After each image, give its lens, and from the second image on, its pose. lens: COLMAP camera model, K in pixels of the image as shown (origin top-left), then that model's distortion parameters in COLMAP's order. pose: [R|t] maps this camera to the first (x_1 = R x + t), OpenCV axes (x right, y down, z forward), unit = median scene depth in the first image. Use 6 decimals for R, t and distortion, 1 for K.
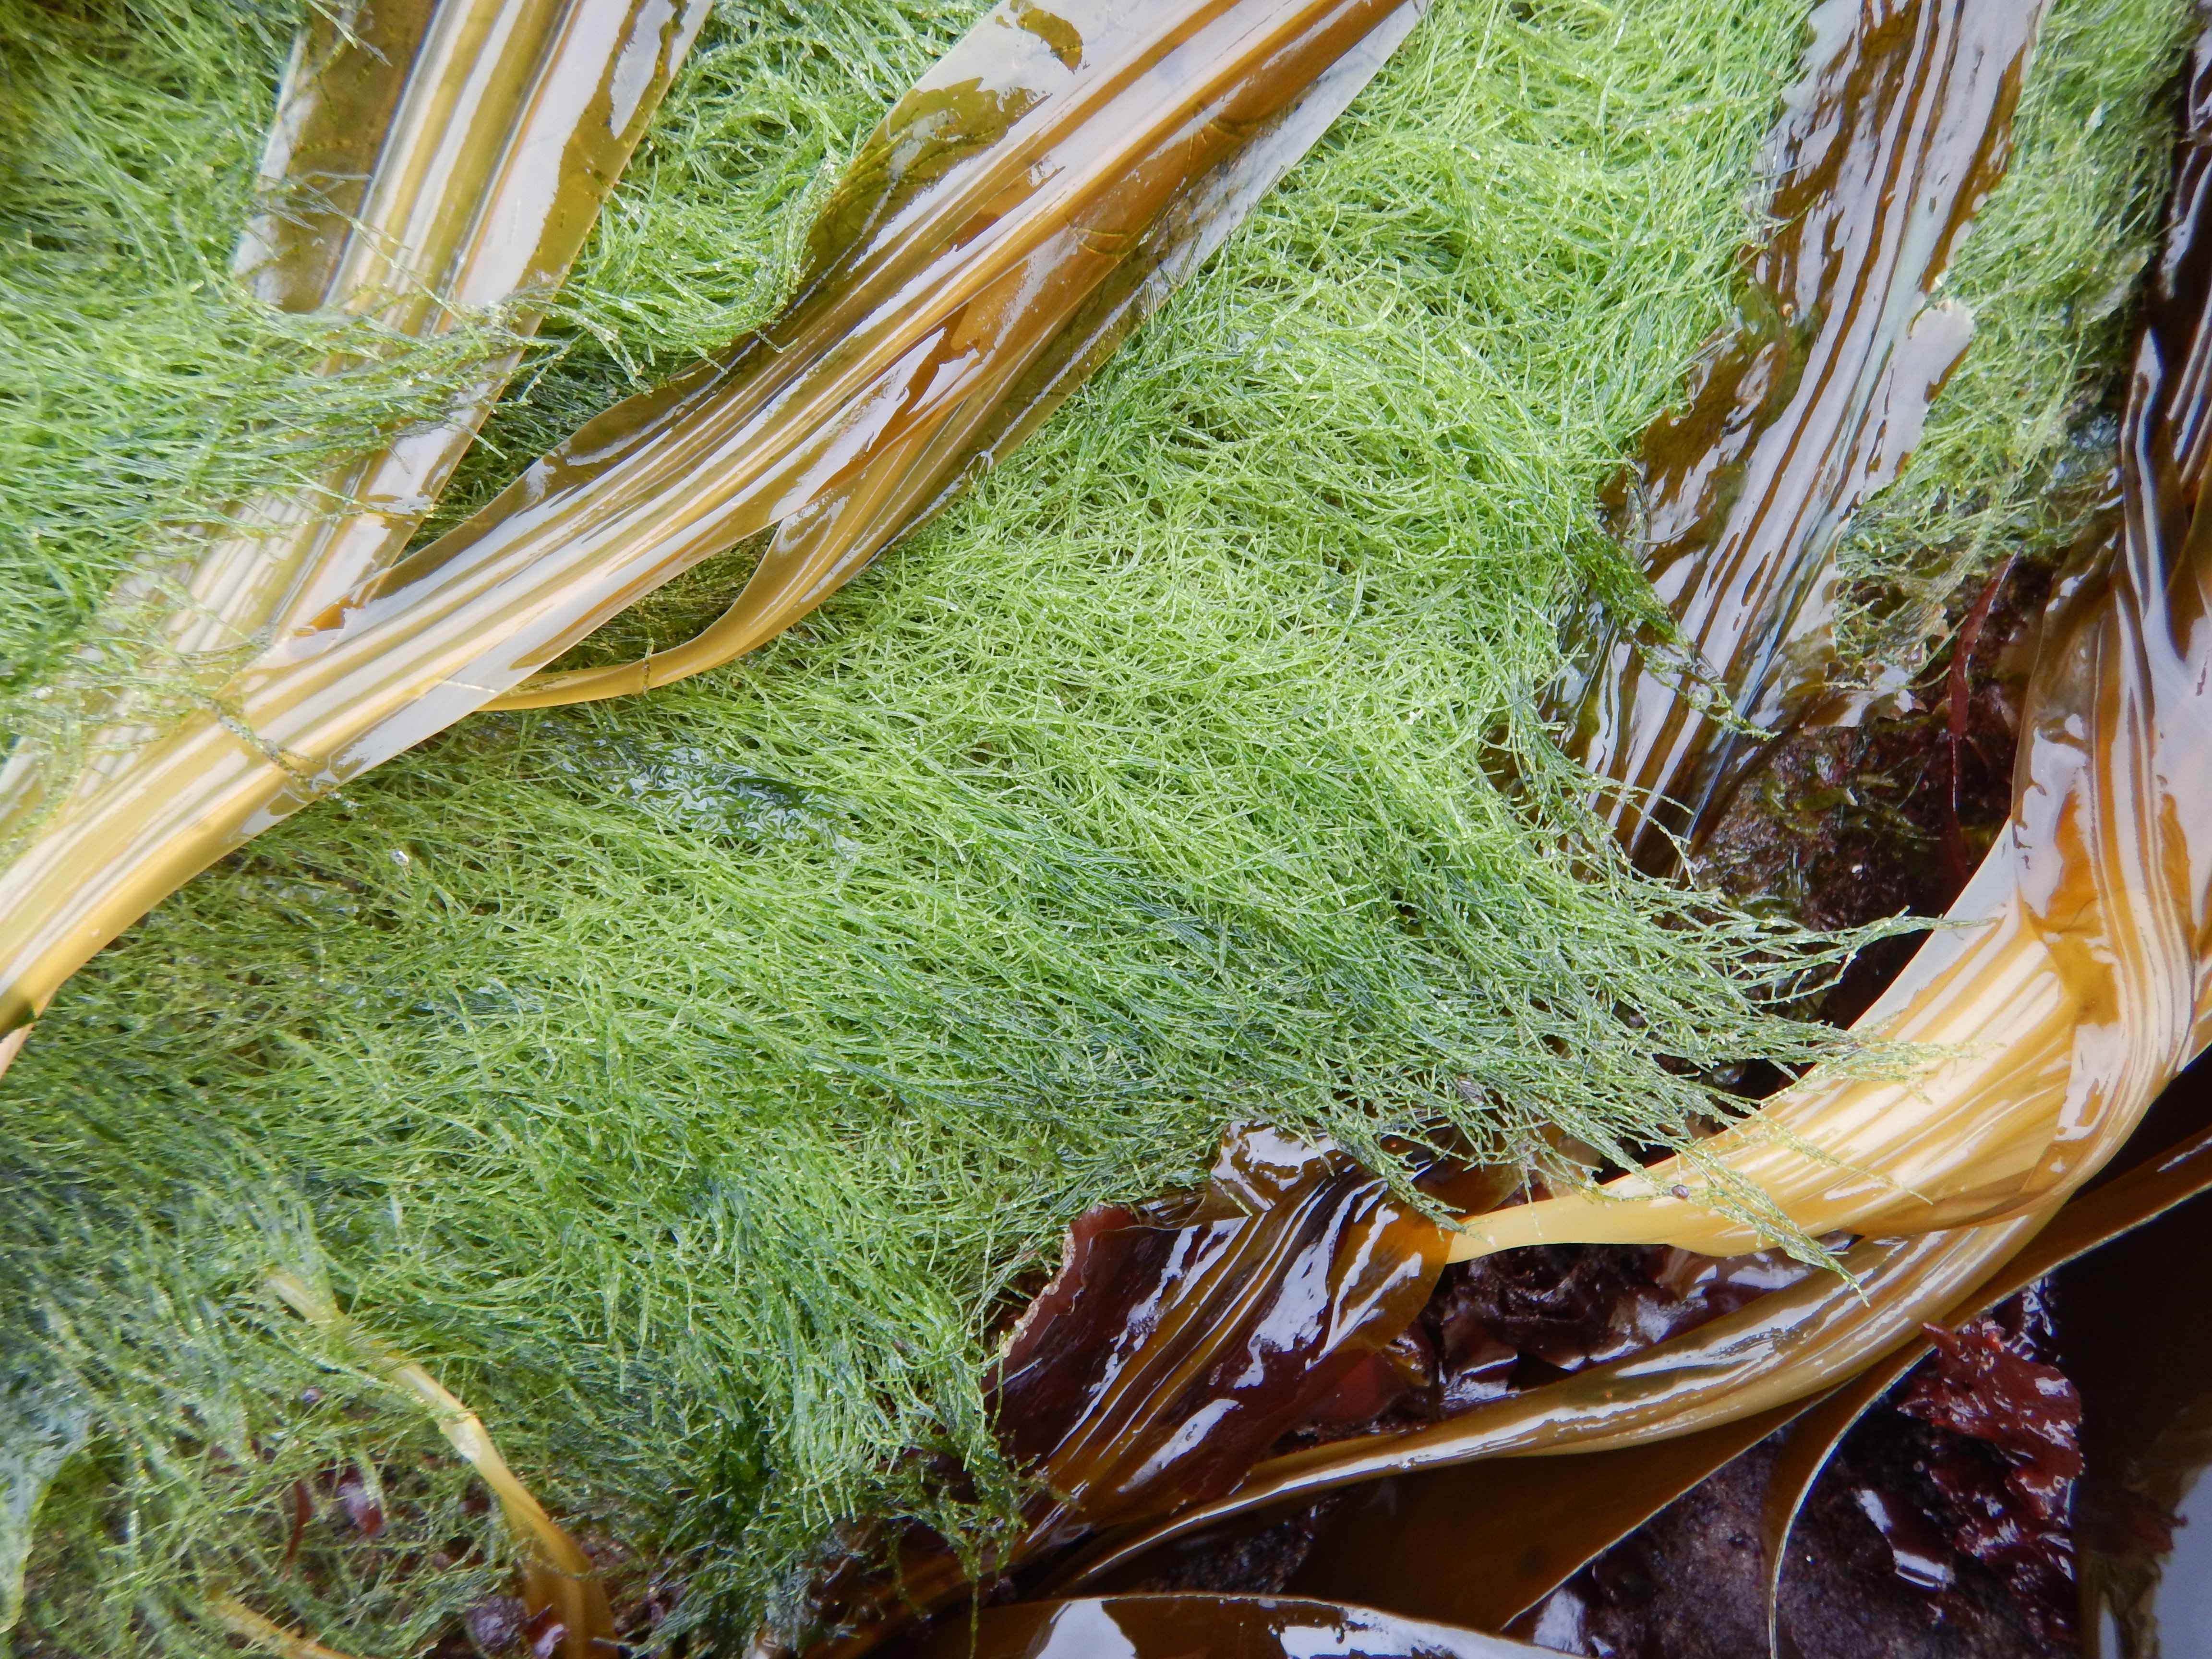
lens RADIAL K [[1368.6, 0, 1197.8], [0, 1368.6, 831.2], [0, 0, 1]] dist [0.006753, 0.001872]
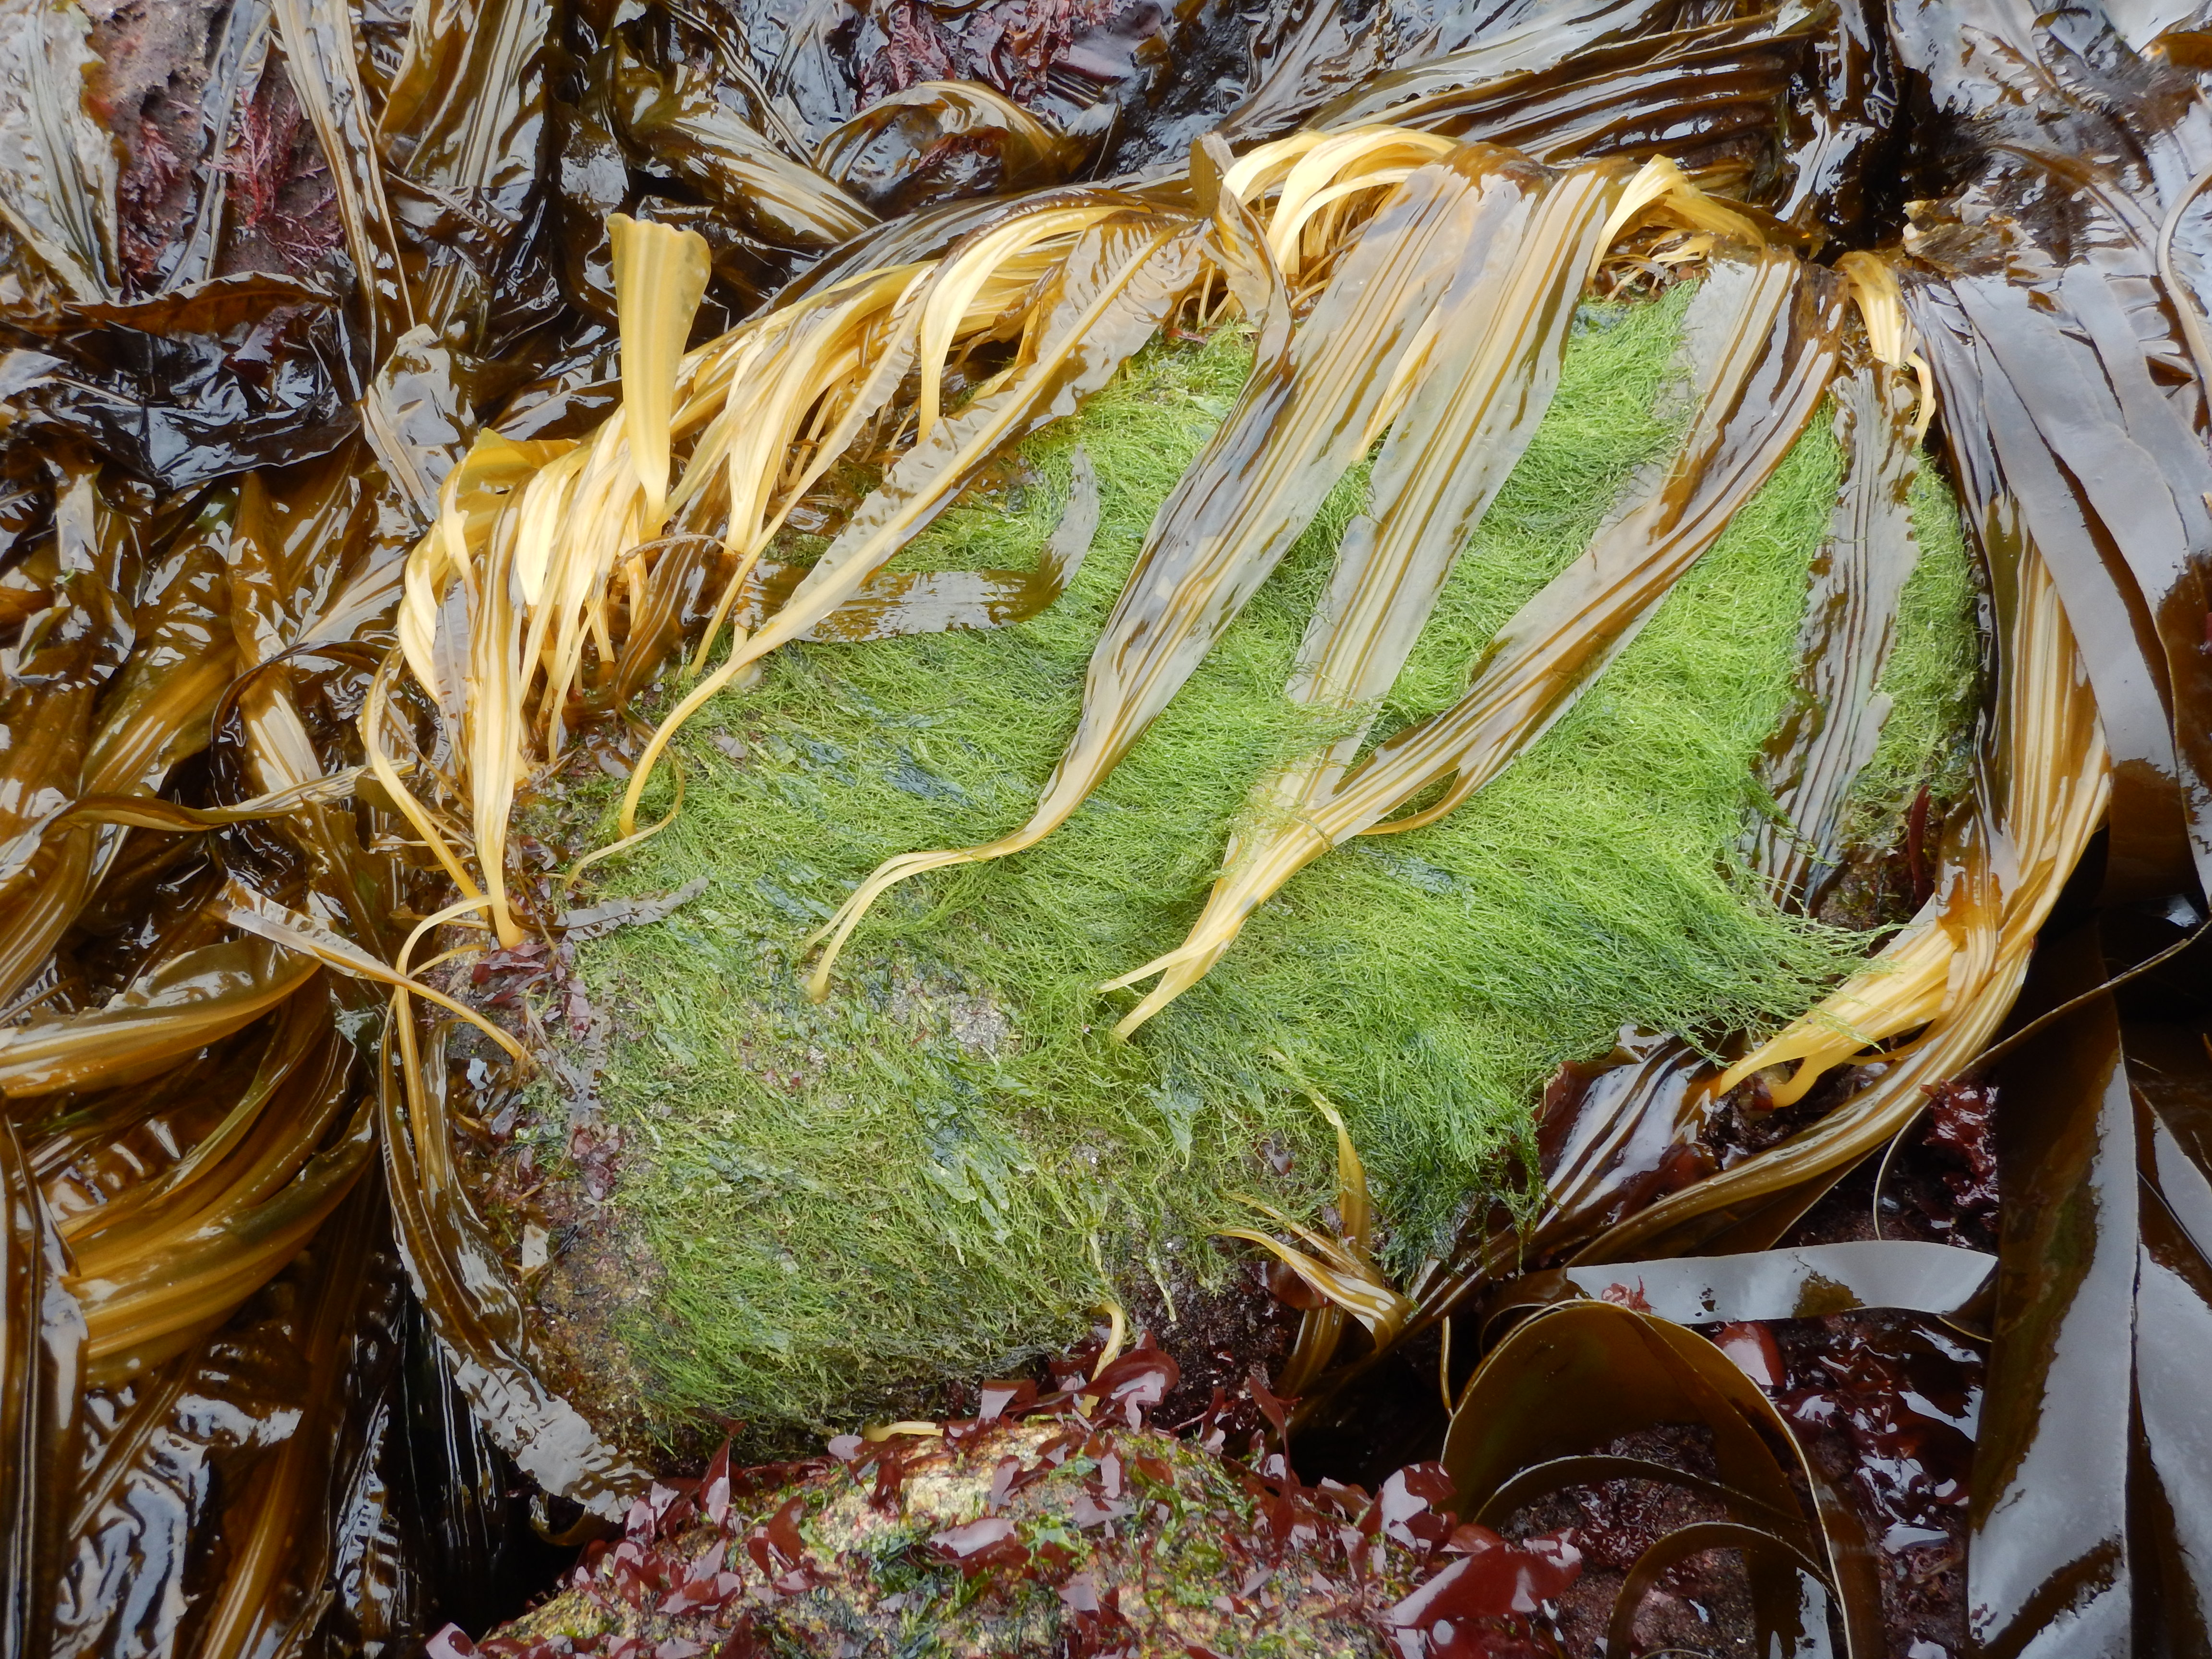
lens RADIAL K [[2183.8, 0, 1106.0], [0, 2183.8, 829.5], [0, 0, 1]] dist [-0.166245, 0.003624]
pose [[0.998467, -0.023283, -0.050220, -0.687133], [0.004264, 0.936892, -0.349592, 1.231283], [0.055190, 0.348842, 0.935555, -2.696923]]
